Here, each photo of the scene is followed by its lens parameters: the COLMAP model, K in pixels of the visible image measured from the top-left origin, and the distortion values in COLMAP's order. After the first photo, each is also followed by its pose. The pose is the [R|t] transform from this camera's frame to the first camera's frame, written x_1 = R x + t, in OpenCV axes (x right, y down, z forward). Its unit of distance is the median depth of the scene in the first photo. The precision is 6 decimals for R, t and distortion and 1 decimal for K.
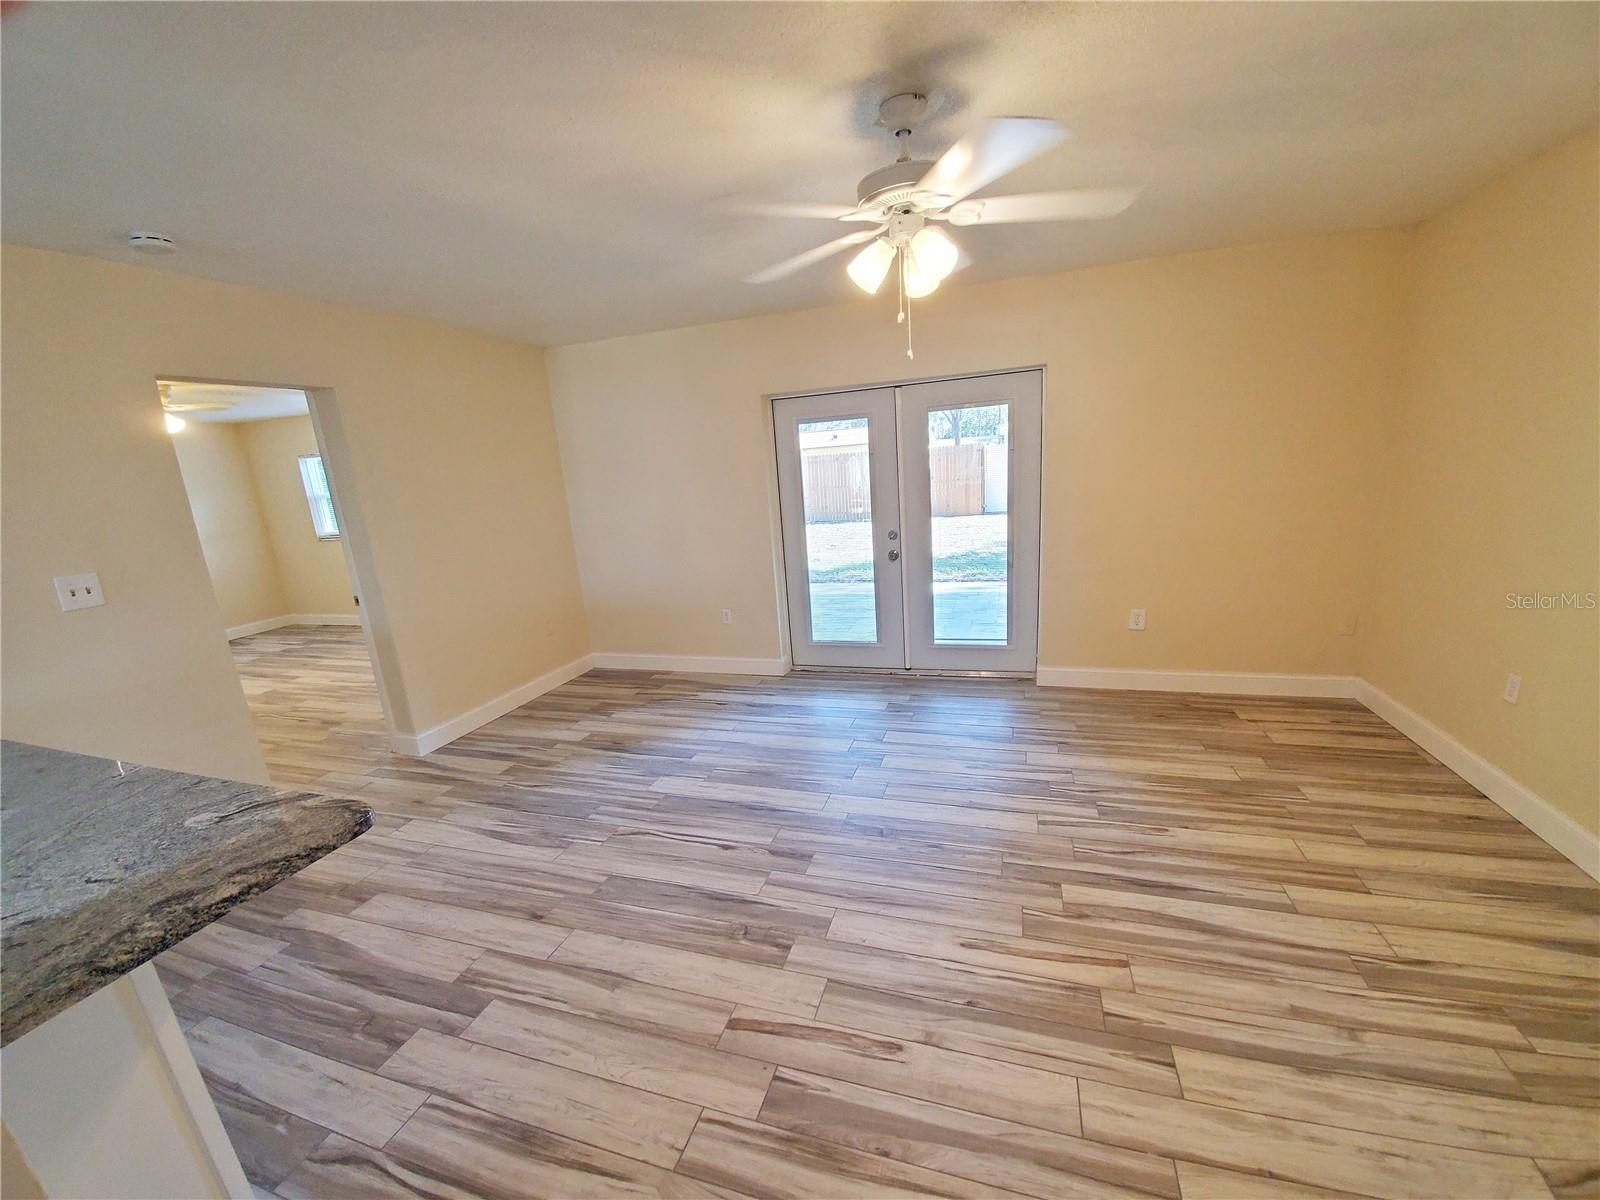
lens RADIAL K [[633.9, 0, 798.5], [0, 633.9, 624.5], [0, 0, 1]] dist [0.010787, -0.016680]
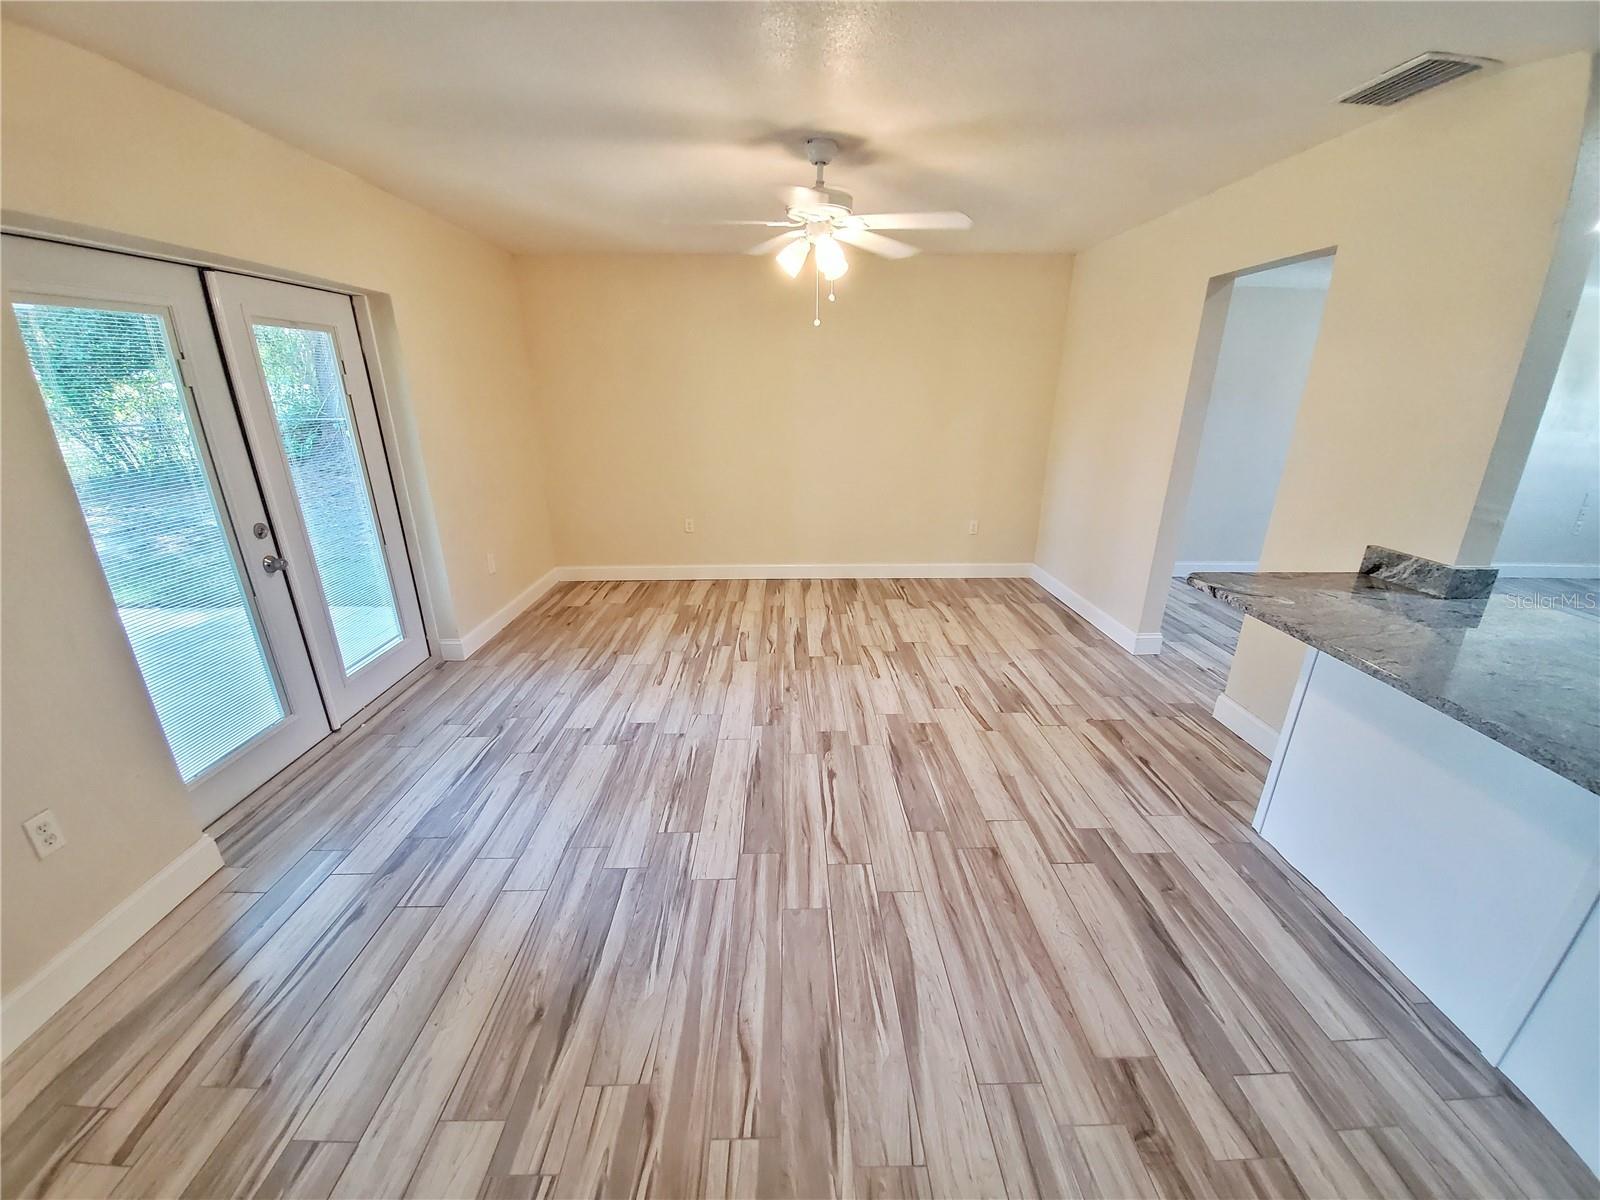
lens RADIAL K [[633.9, 0, 798.5], [0, 633.9, 624.5], [0, 0, 1]] dist [0.010787, -0.016680]
pose [[-0.327150, -0.261956, 0.907938, -1.089833], [0.249455, 0.902787, 0.350354, -0.274170], [-0.911452, 0.341108, -0.230001, 1.355638]]
